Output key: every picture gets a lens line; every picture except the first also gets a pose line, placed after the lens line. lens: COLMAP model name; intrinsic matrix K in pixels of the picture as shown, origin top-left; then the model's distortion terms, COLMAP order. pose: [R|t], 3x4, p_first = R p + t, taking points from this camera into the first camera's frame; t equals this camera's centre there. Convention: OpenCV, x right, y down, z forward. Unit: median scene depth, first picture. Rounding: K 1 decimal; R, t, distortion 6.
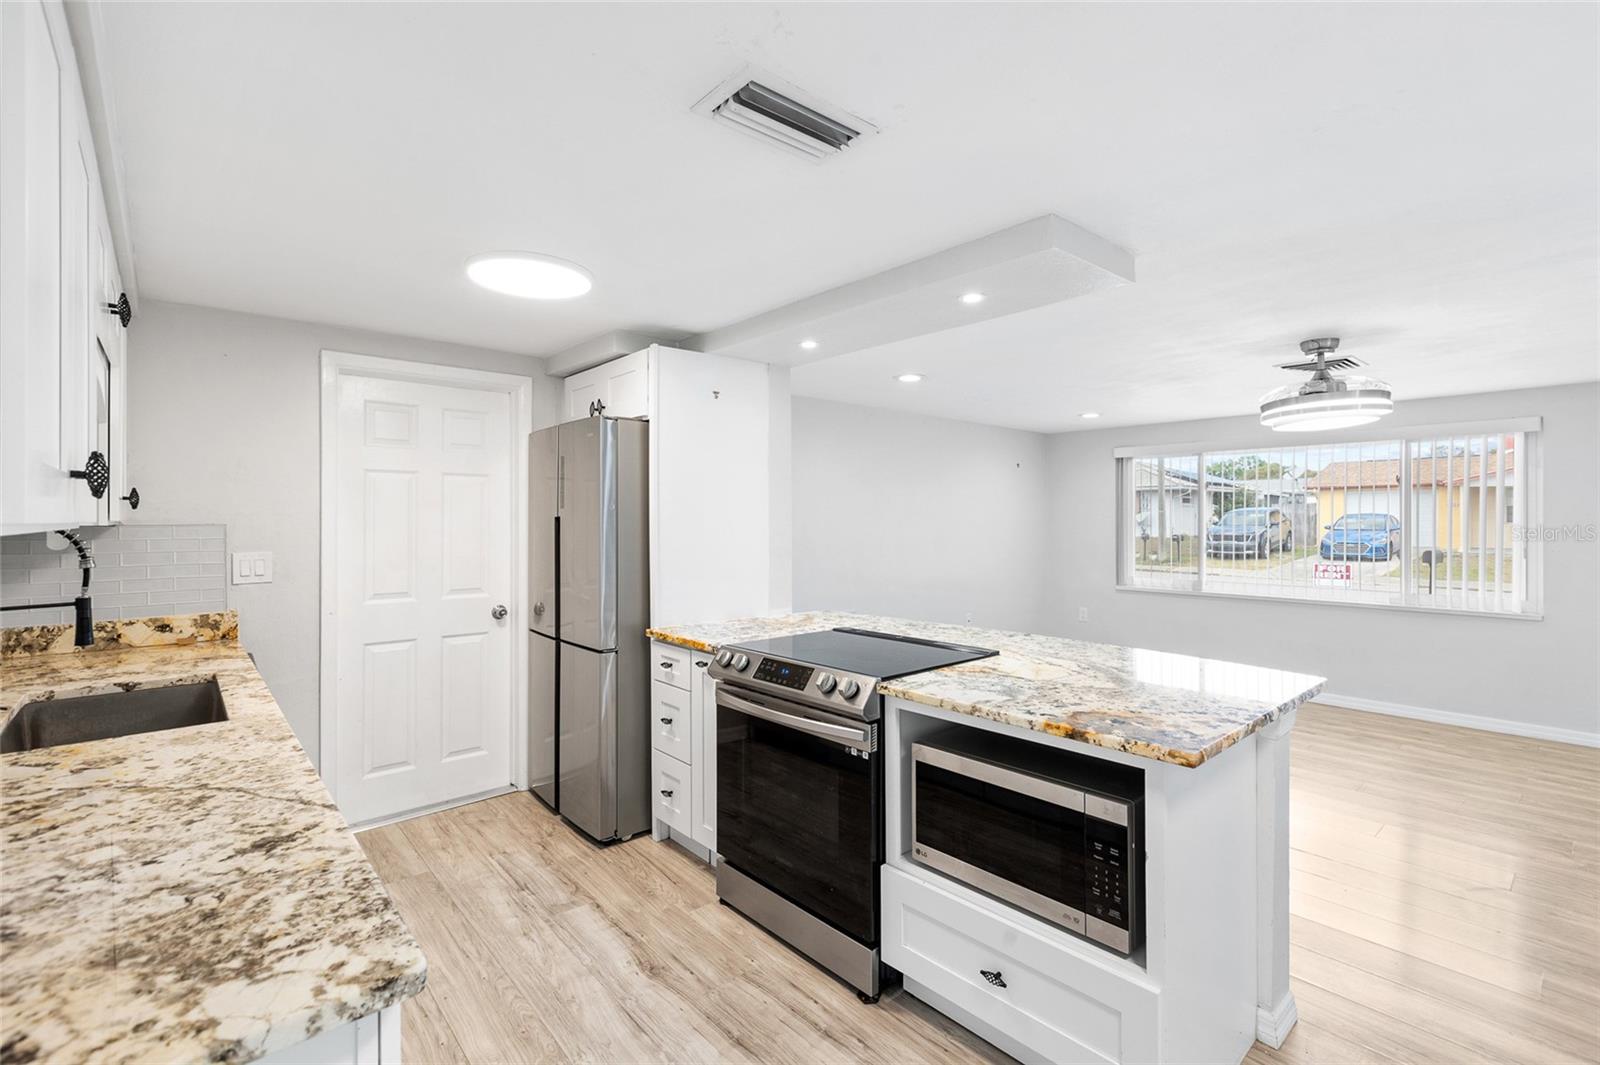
lens RADIAL K [[716.9, 0, 778.6], [0, 716.9, 526.0], [0, 0, 1]] dist [0.008255, -0.000204]
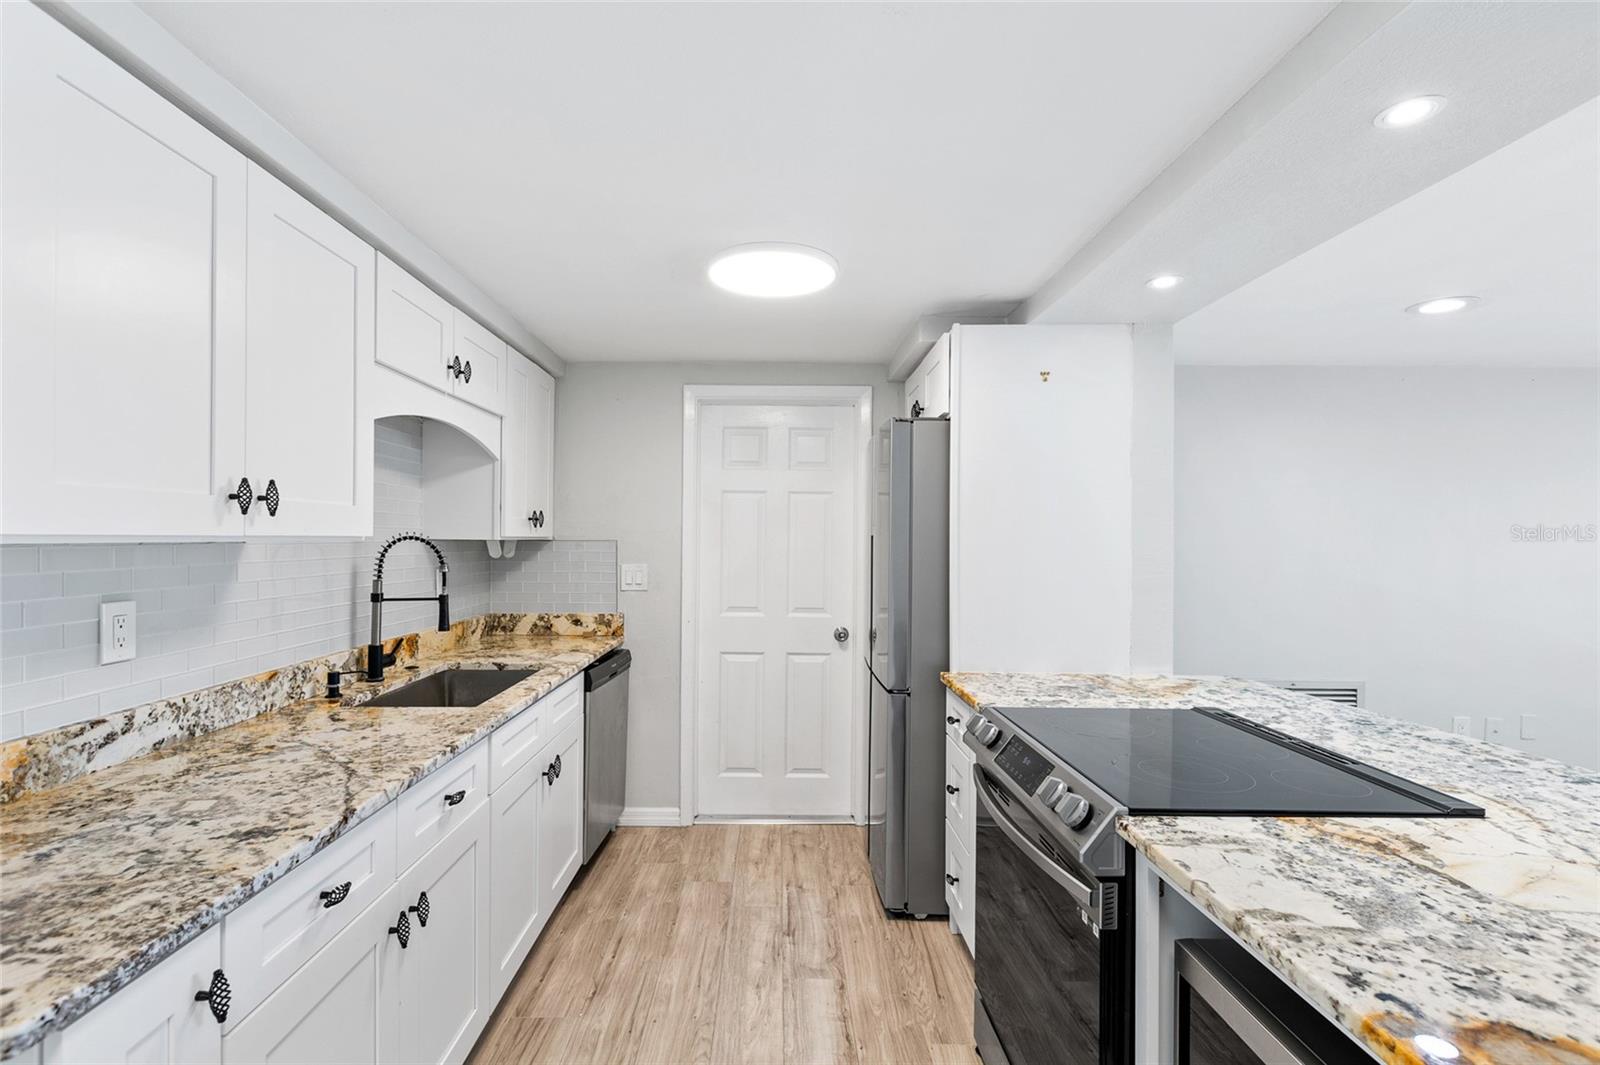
lens RADIAL K [[716.9, 0, 770.2], [0, 716.9, 540.8], [0, 0, 1]] dist [0.008255, -0.000204]
pose [[0.756557, 0.007083, -0.653890, 0.244710], [-0.012709, 0.999912, -0.003873, -0.001494], [0.653805, 0.011240, 0.756580, 0.286990]]
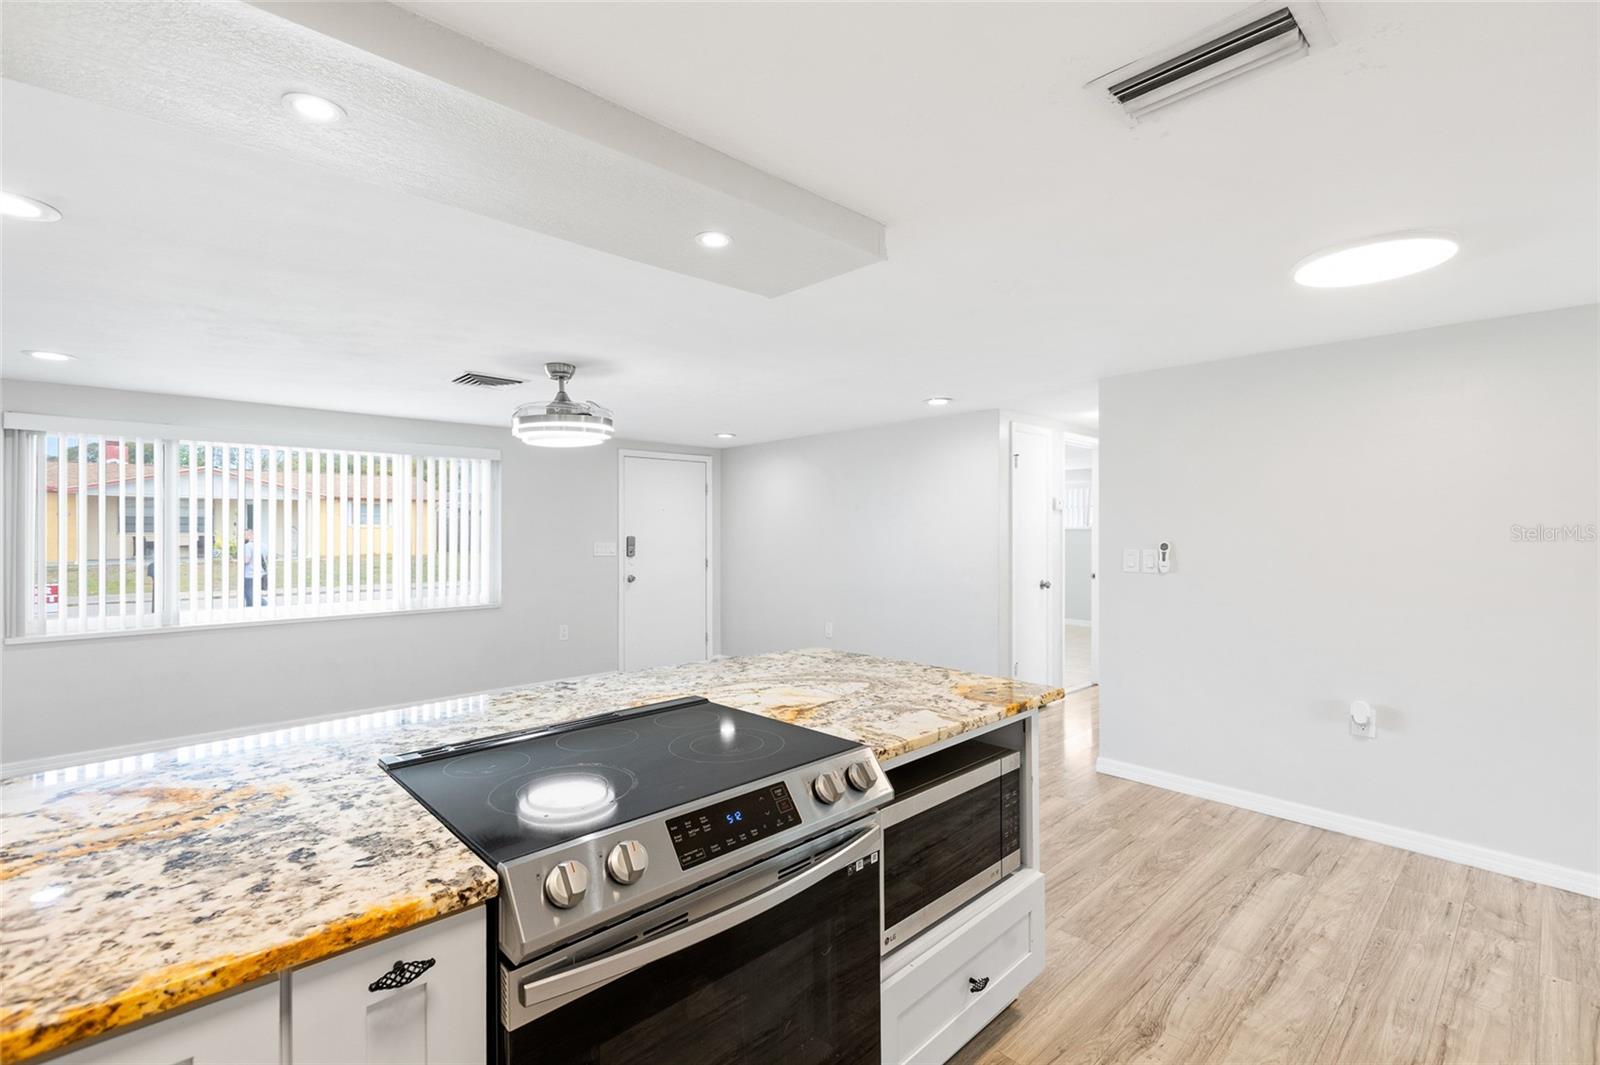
lens RADIAL K [[716.9, 0, 808.6], [0, 716.9, 517.3], [0, 0, 1]] dist [0.008255, -0.000204]
pose [[-0.071421, 0.014252, 0.997344, -0.478200], [0.010480, 0.999853, -0.013537, -0.011243], [-0.997391, 0.009485, -0.071560, 0.890104]]
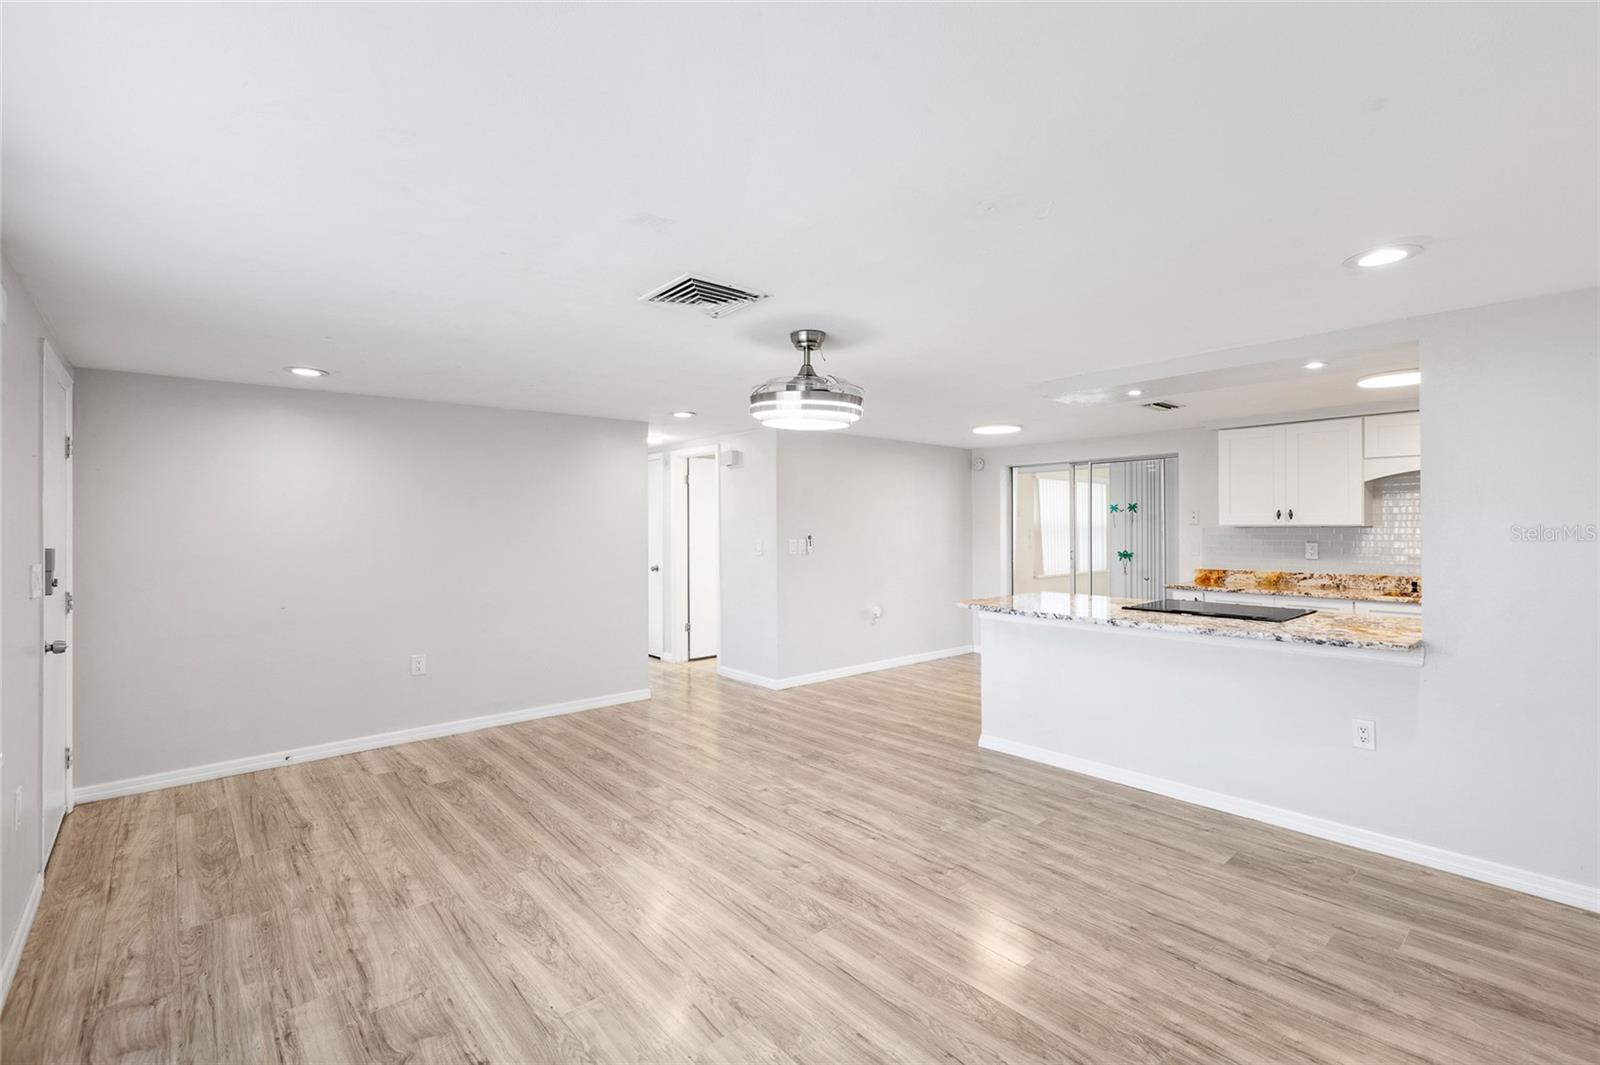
lens RADIAL K [[716.9, 0, 794.4], [0, 716.9, 526.1], [0, 0, 1]] dist [0.008255, -0.000204]
pose [[-0.999858, 0.006658, -0.015495, 1.043981], [0.006546, 0.999952, 0.007235, -0.022999], [0.015542, 0.007133, -0.999854, 2.540776]]
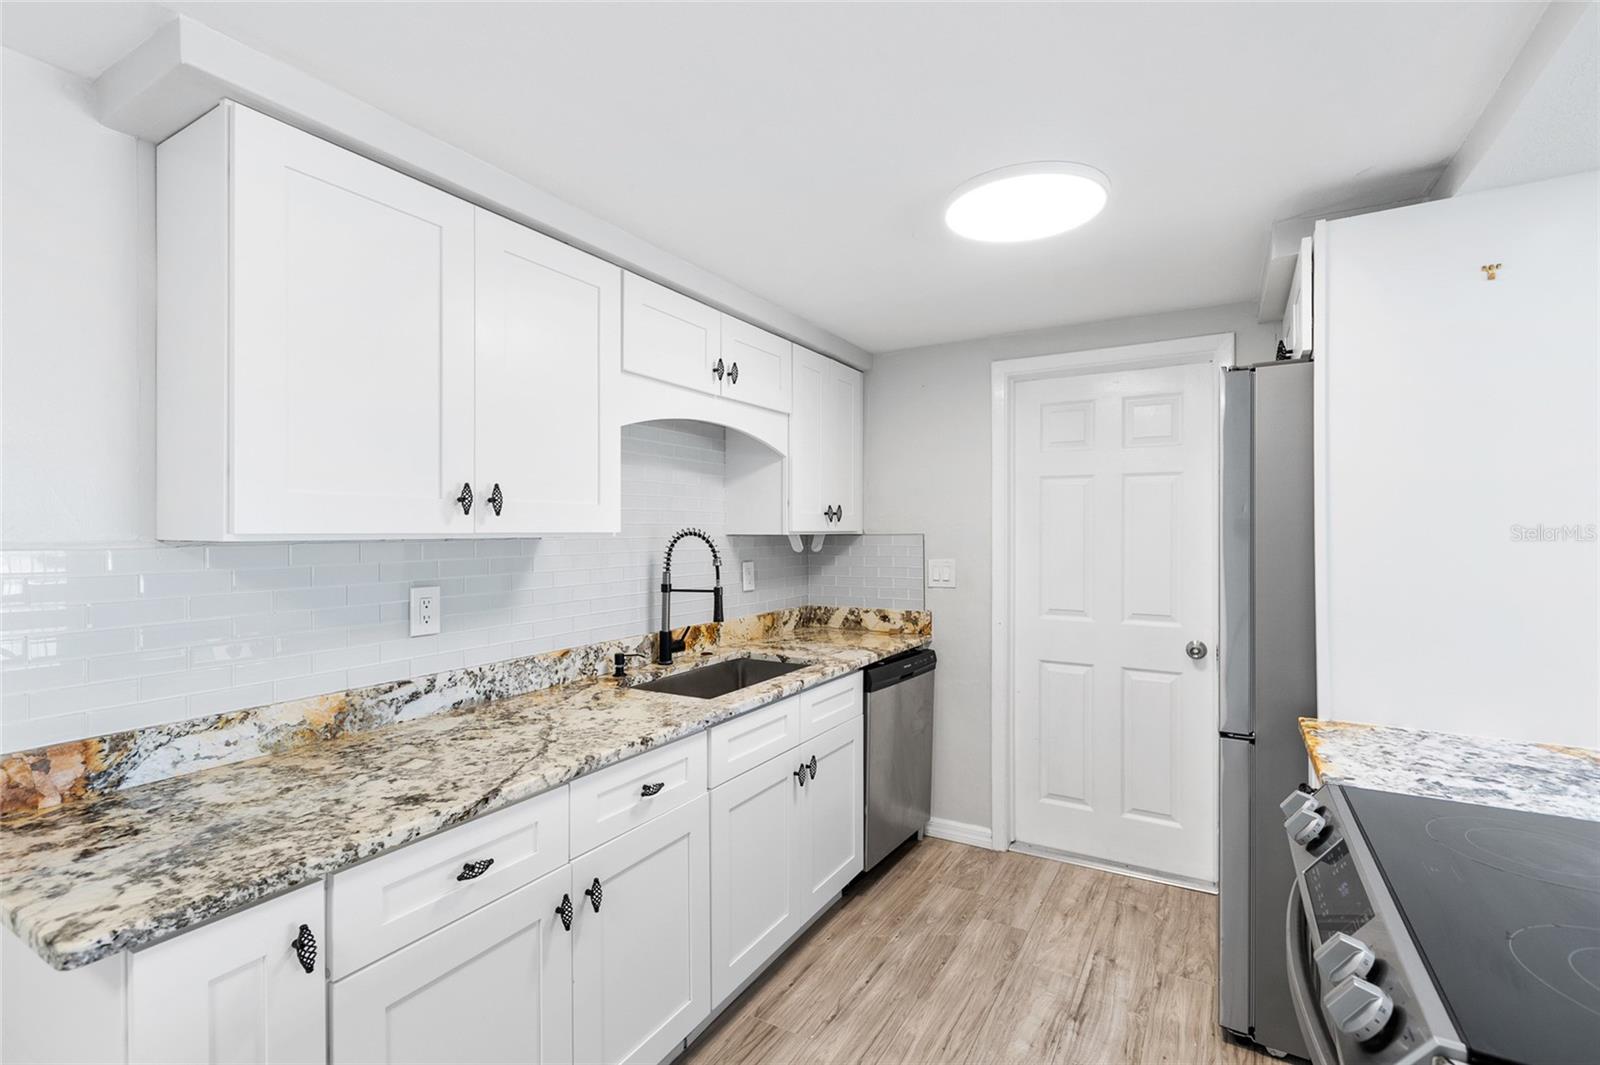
lens RADIAL K [[716.9, 0, 822.3], [0, 716.9, 533.6], [0, 0, 1]] dist [0.008255, -0.000204]
pose [[0.342257, 0.005617, -0.939589, 0.277627], [-0.006987, 0.999970, 0.003432, -0.006184], [0.939580, 0.005391, 0.342286, 0.517568]]
